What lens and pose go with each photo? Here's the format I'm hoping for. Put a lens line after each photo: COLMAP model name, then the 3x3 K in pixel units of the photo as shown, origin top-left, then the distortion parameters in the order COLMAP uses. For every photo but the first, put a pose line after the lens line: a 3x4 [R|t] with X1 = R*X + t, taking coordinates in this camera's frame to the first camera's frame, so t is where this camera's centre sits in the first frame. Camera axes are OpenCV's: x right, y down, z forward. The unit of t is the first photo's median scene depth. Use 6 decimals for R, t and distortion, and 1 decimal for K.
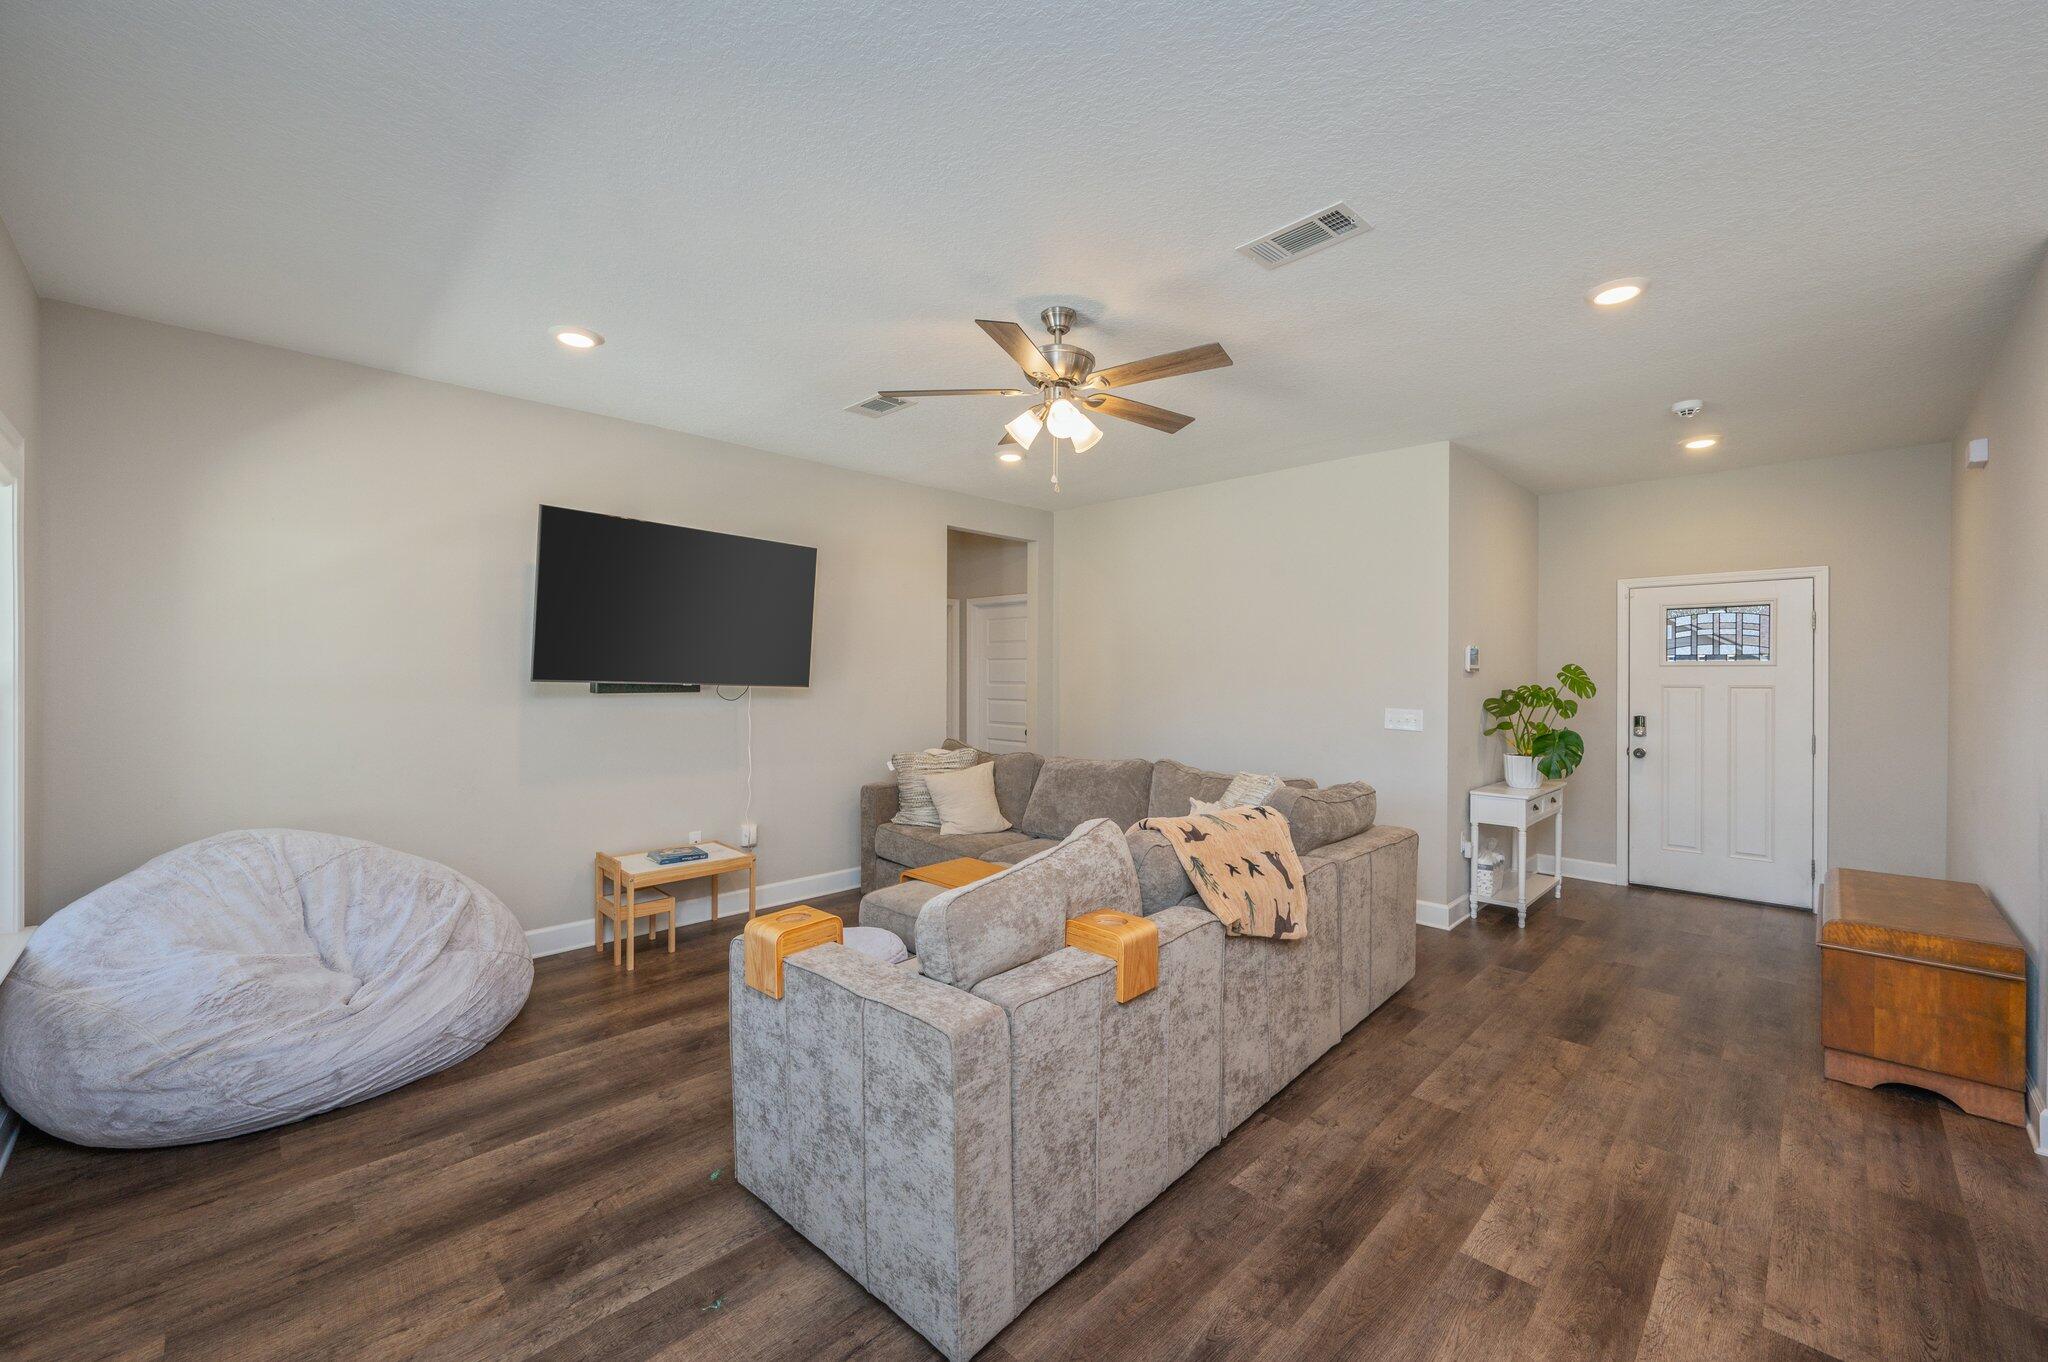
lens RADIAL K [[802.6, 0, 1033.1], [0, 802.6, 683.1], [0, 0, 1]] dist [0.001209, -0.000042]
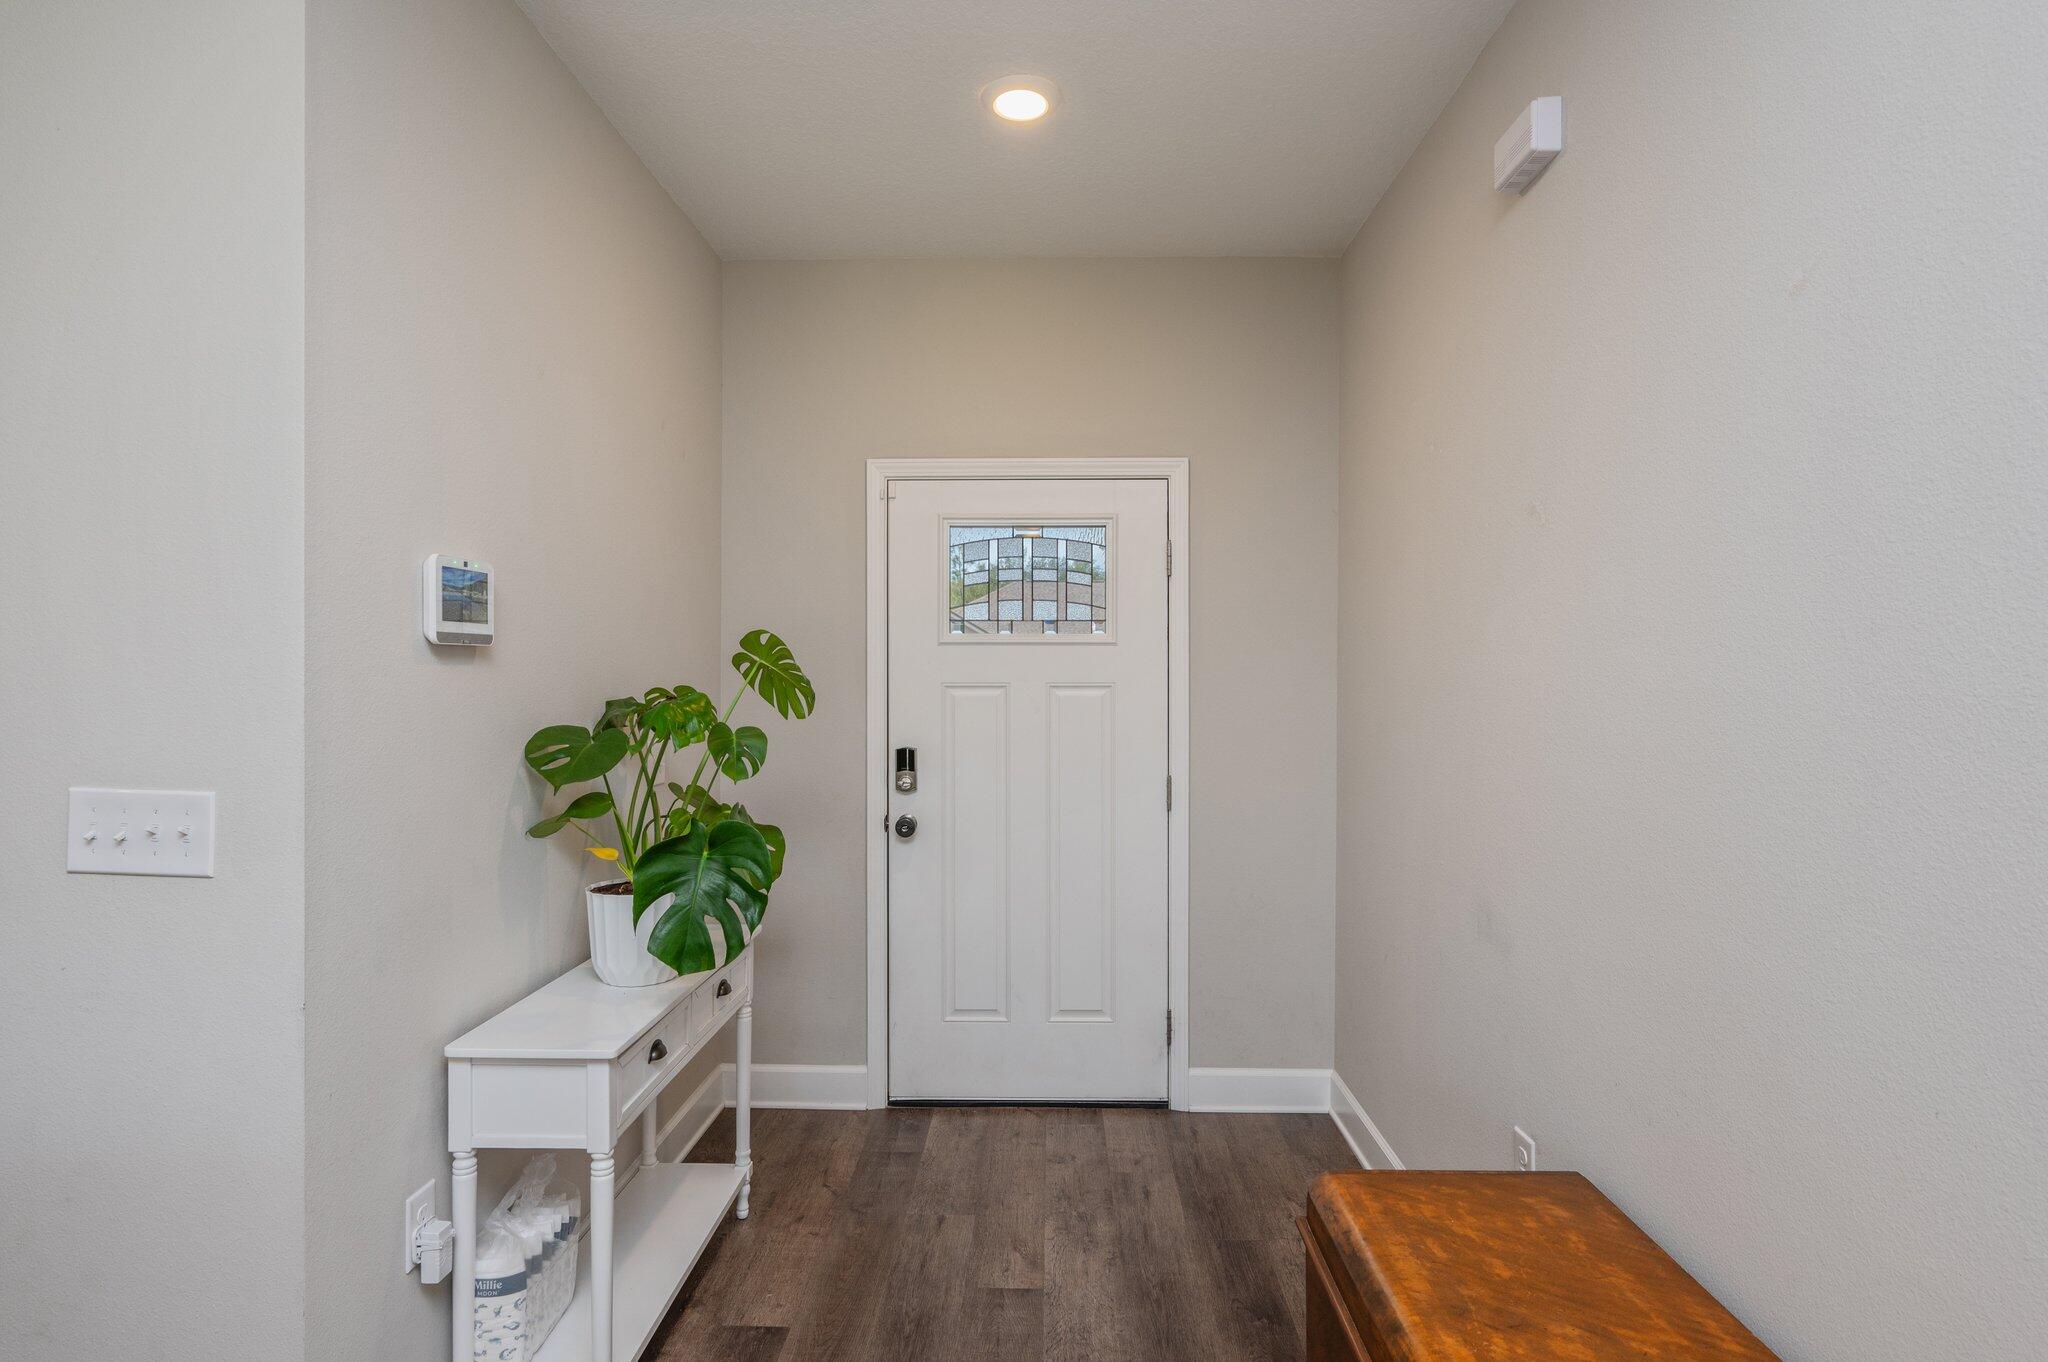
lens RADIAL K [[1061.9, 0, 1024.0], [0, 1061.9, 681.0], [0, 0, 1]] dist [-0.000803, -0.000020]
pose [[0.729282, -0.005042, 0.684194, 0.427274], [0.004459, 0.999987, 0.002616, -0.000288], [-0.684198, 0.001143, 0.729295, 0.560530]]
